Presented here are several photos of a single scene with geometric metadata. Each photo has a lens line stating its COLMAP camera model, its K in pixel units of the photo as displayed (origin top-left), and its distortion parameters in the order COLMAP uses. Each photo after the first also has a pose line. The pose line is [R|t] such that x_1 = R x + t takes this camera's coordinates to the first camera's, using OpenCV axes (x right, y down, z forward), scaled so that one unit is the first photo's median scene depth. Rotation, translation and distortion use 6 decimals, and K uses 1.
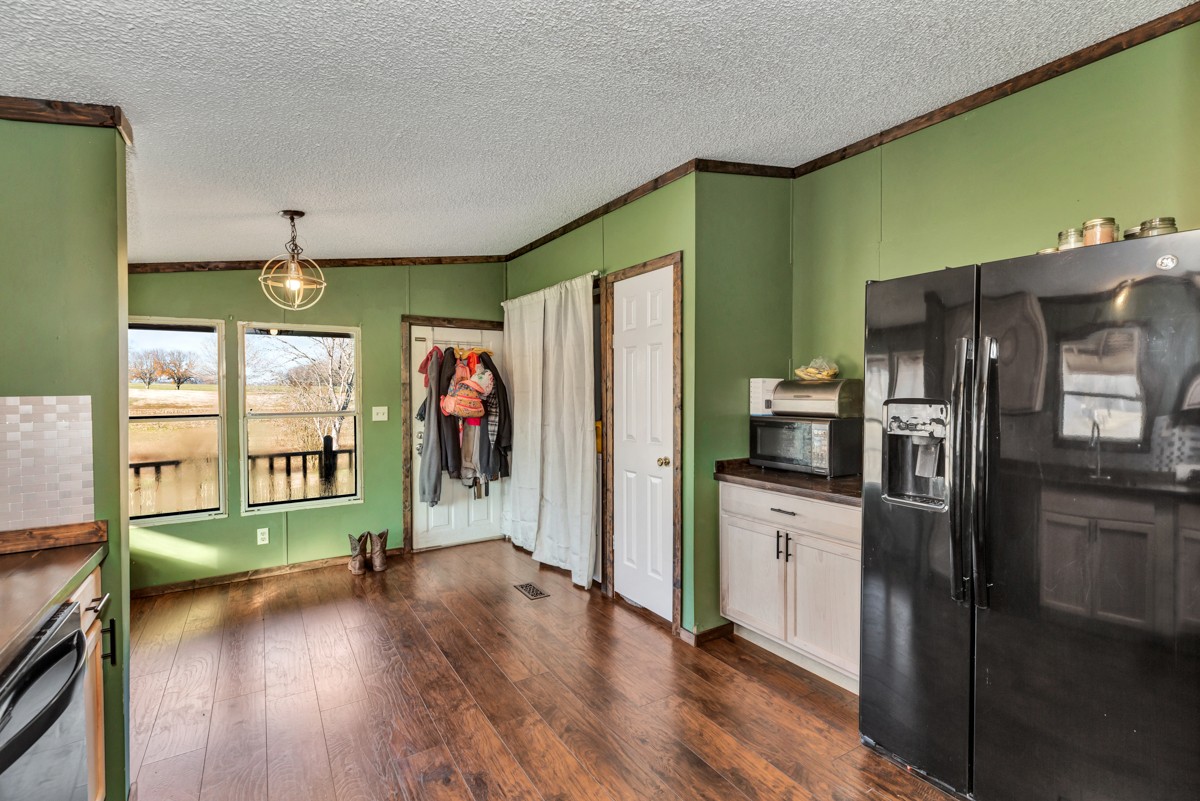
lens RADIAL K [[547.9, 0, 602.4], [0, 547.9, 395.8], [0, 0, 1]] dist [0.006535, 0.000363]
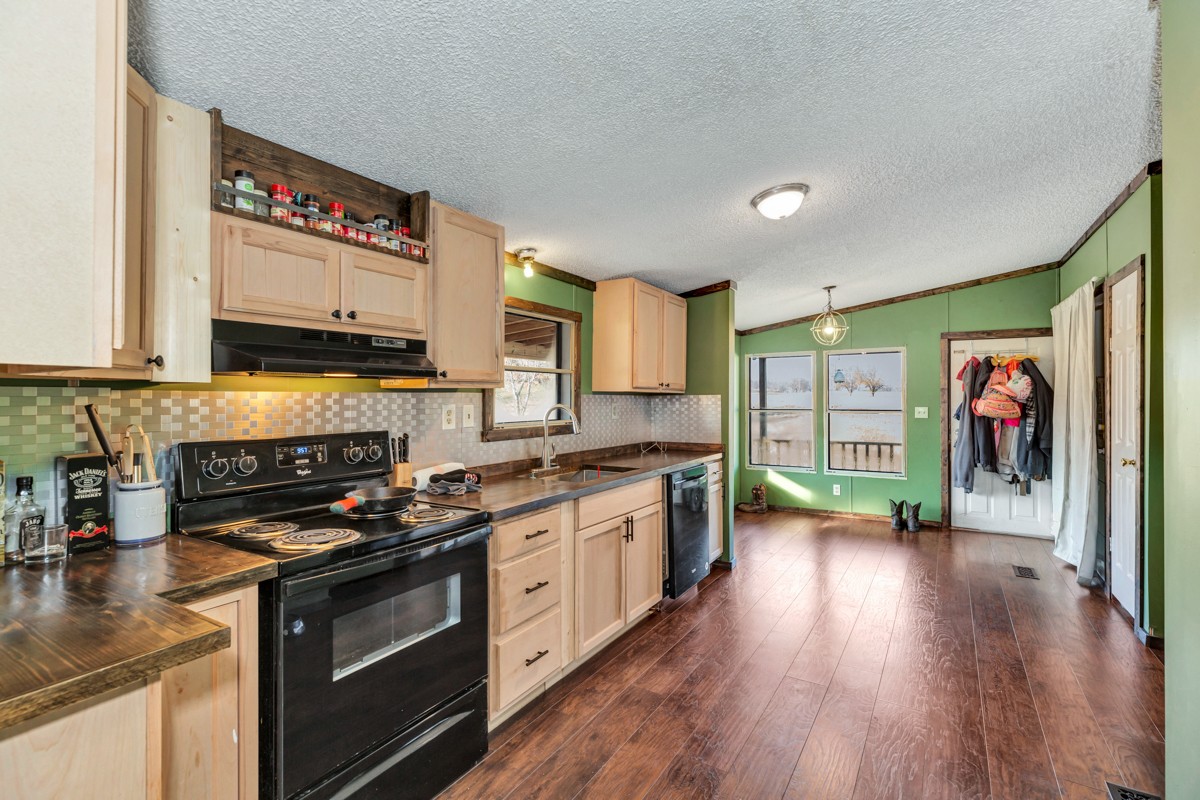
lens RADIAL K [[547.9, 0, 602.4], [0, 547.9, 395.3], [0, 0, 1]] dist [0.006535, 0.000363]
pose [[0.436070, -0.000266, -0.899913, 0.416093], [-0.012065, 0.999908, -0.006142, 0.009235], [0.899832, 0.013536, 0.436027, -0.224723]]
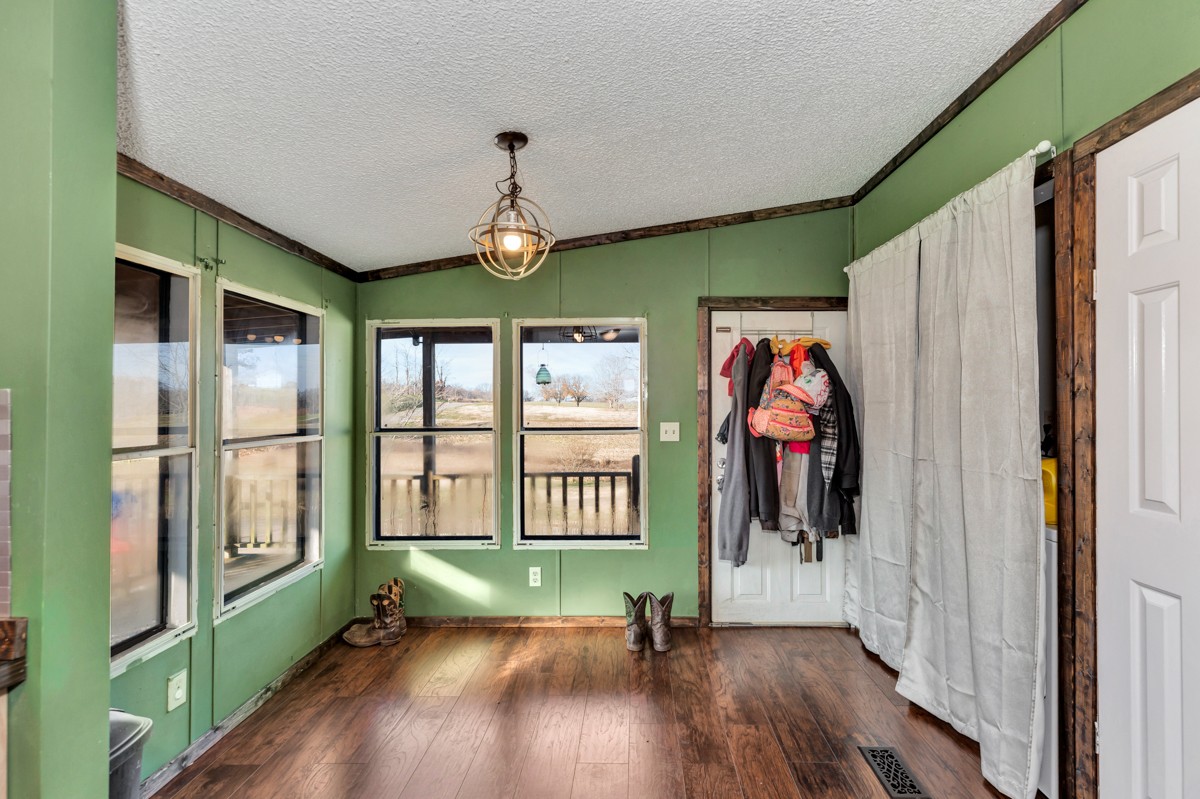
lens RADIAL K [[562.9, 0, 619.1], [0, 562.9, 403.8], [0, 0, 1]] dist [0.004771, -0.000350]
pose [[0.832174, -0.000900, -0.554514, -0.037765], [-0.008703, 0.999854, -0.014684, 0.006391], [0.554446, 0.017045, 0.832045, 0.319977]]
